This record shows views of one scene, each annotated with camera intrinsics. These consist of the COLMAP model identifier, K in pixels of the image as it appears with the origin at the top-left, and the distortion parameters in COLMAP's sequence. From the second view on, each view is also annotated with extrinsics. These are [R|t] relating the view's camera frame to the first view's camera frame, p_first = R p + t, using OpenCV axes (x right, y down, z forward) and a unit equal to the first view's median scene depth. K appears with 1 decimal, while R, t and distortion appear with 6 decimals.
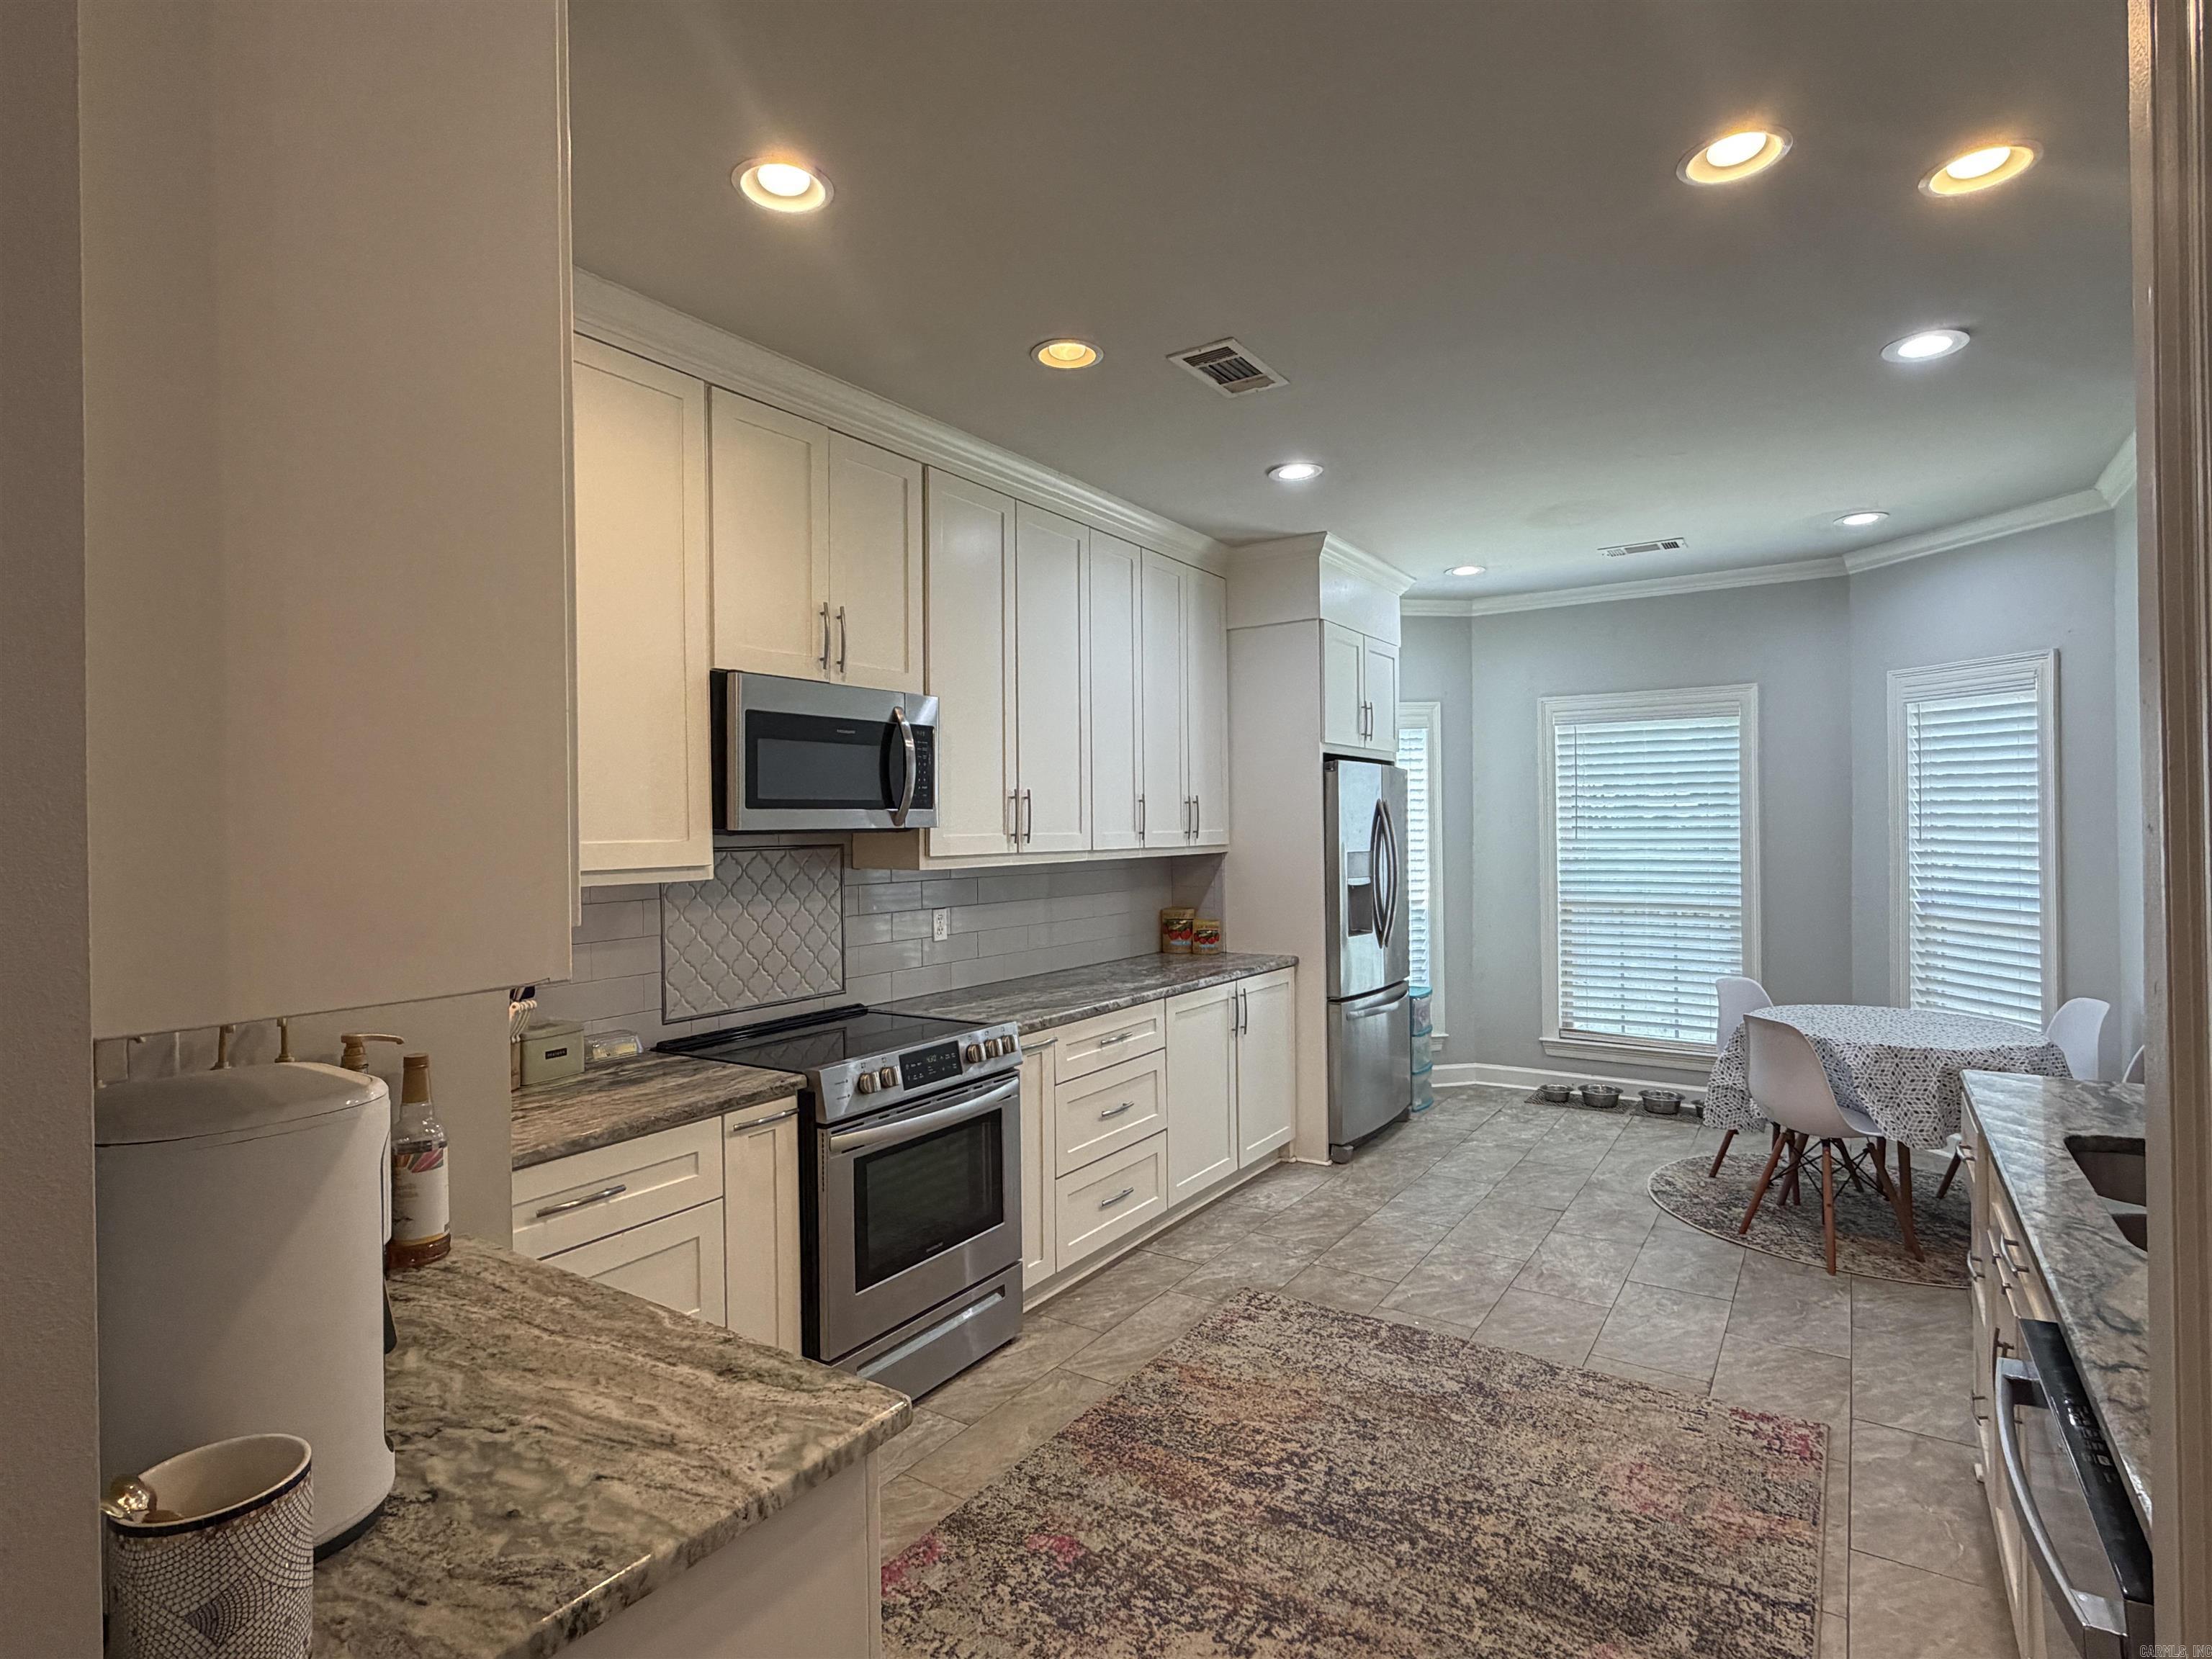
lens RADIAL K [[1155.9, 0, 1092.1], [0, 1155.9, 827.0], [0, 0, 1]] dist [0.014957, 0.003579]
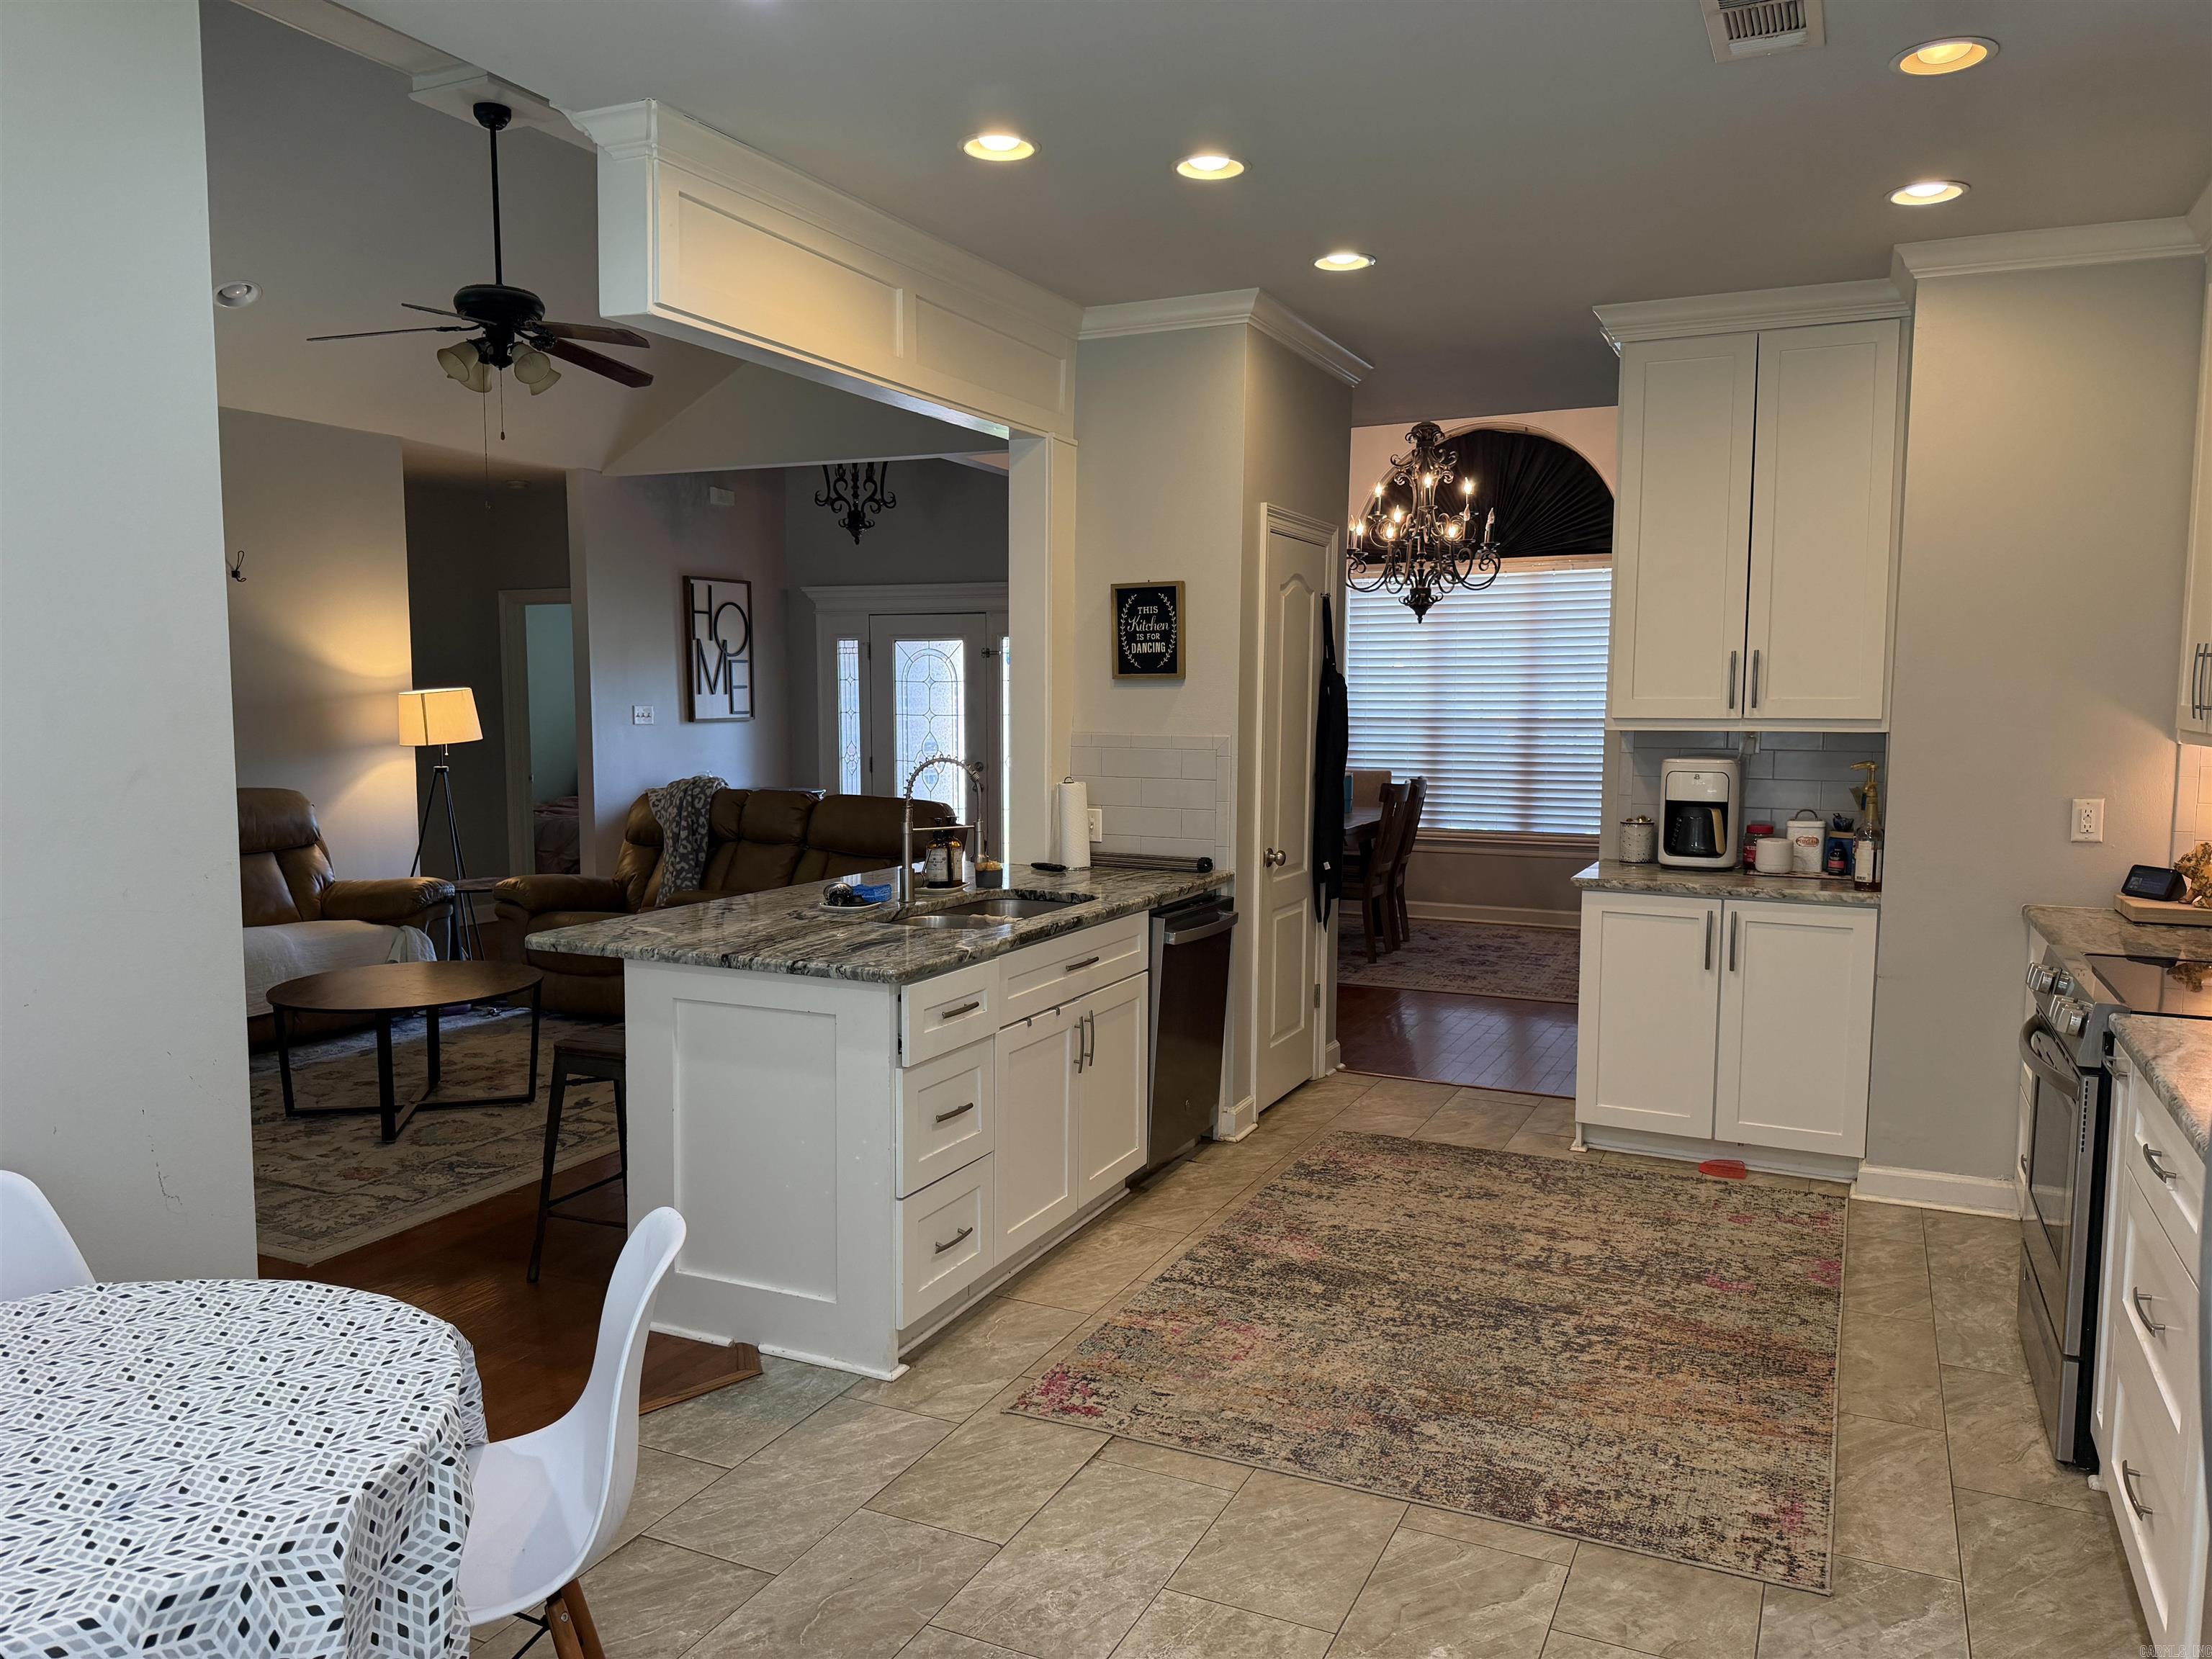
lens RADIAL K [[1543.1, 0, 1128.6], [0, 1543.1, 856.2], [0, 0, 1]] dist [0.060605, -0.077037]
pose [[-0.988182, 0.021286, -0.151803, 0.653040], [0.004118, 0.993640, 0.112525, -0.012935], [0.153233, 0.110570, -0.981985, 1.934576]]
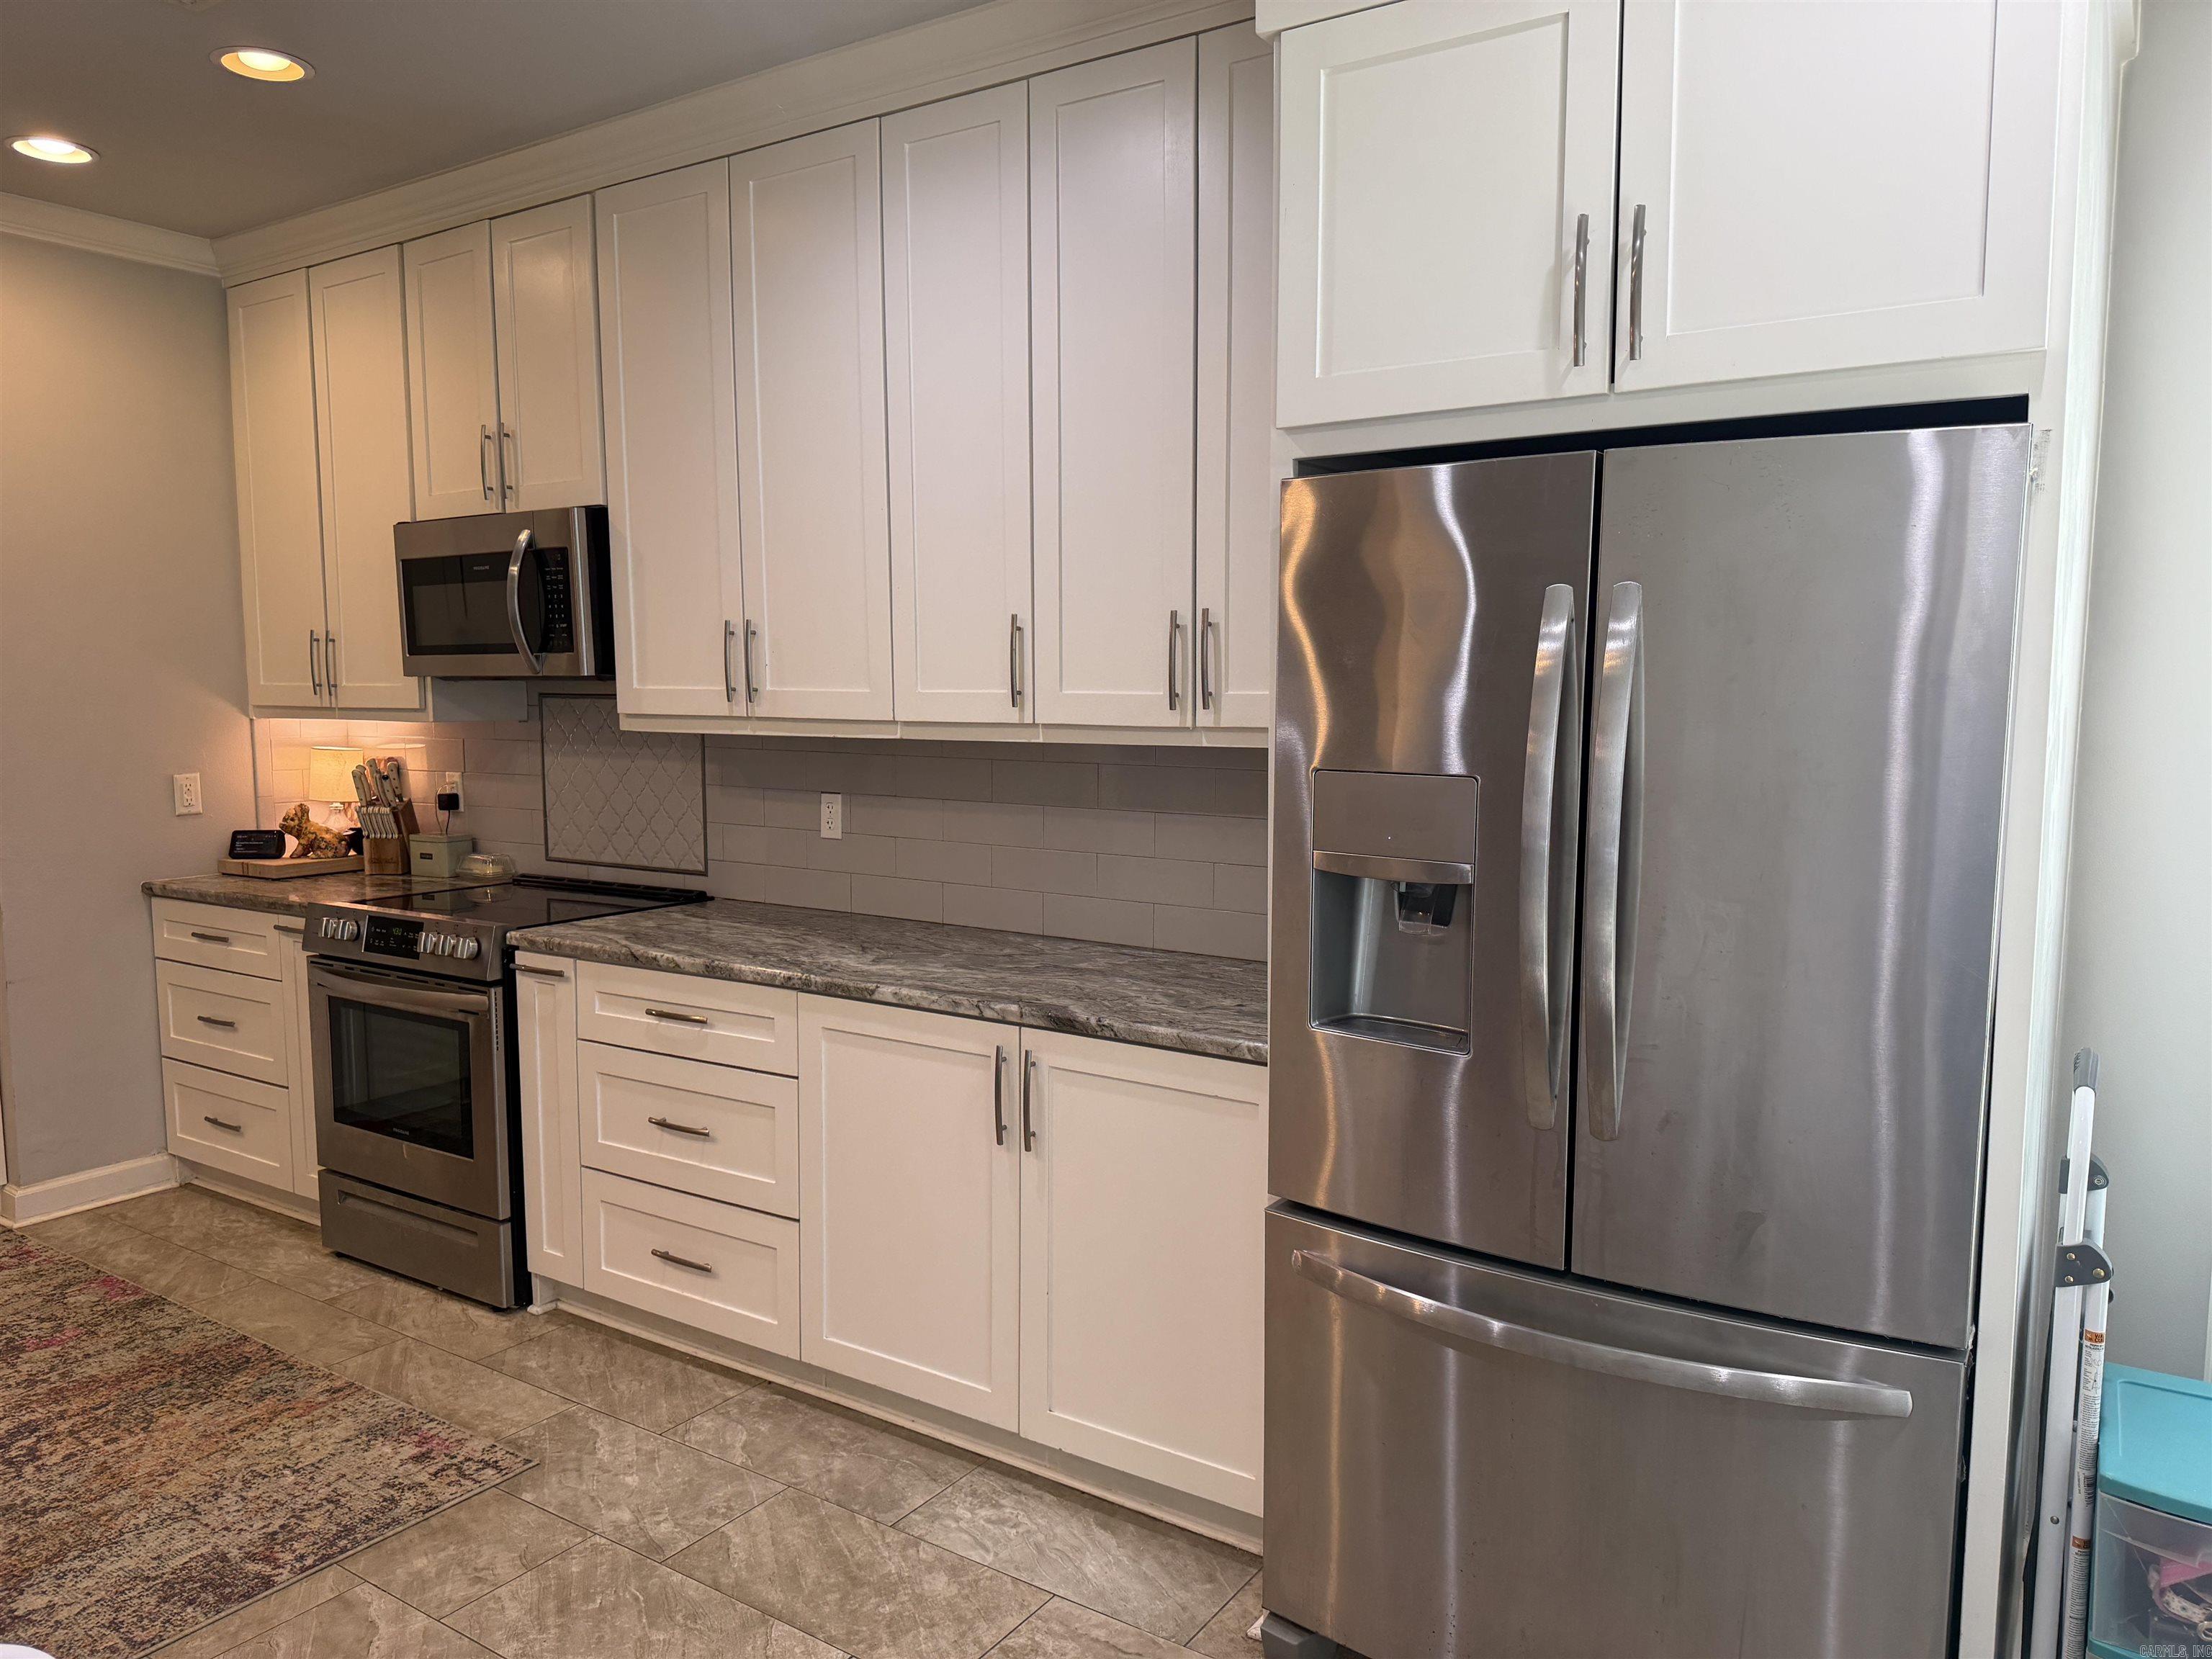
lens RADIAL K [[1543.1, 0, 1095.1], [0, 1543.1, 850.1], [0, 0, 1]] dist [0.060605, -0.077037]
pose [[-0.005664, 0.117681, -0.993035, 1.066741], [-0.004092, 0.993040, 0.117705, -0.008774], [0.999976, 0.004730, -0.005143, 1.553913]]
